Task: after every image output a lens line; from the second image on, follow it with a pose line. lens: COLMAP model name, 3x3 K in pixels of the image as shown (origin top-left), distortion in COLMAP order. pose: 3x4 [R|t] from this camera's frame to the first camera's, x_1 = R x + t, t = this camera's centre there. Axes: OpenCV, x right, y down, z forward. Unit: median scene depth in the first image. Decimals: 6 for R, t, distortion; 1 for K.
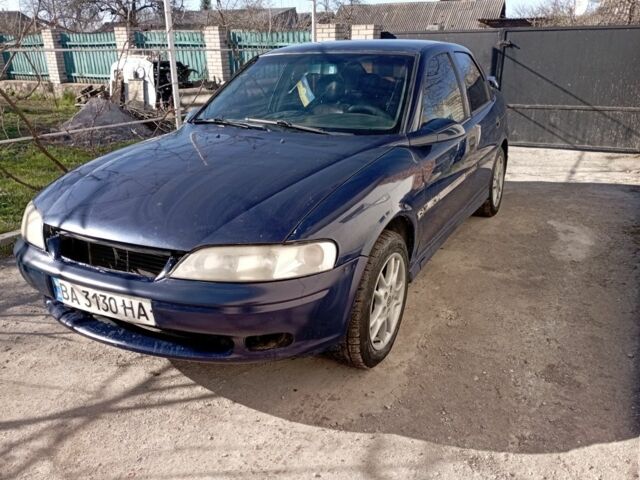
lens RADIAL K [[528.9, 0, 320.0], [0, 528.9, 240.0], [0, 0, 1]] dist [0.087857, -0.104205]
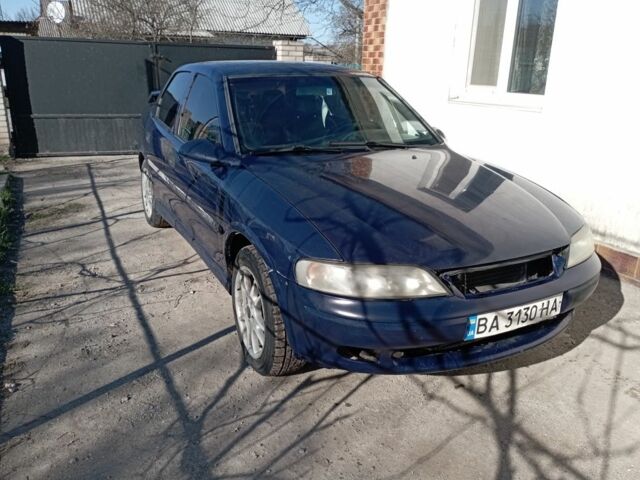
lens RADIAL K [[528.9, 0, 320.0], [0, 528.9, 240.0], [0, 0, 1]] dist [0.087857, -0.104205]
pose [[0.569498, -0.242198, 0.785501, -1.414218], [0.247260, 0.961823, 0.117298, -0.252856], [-0.783922, 0.127422, 0.607642, 0.622813]]
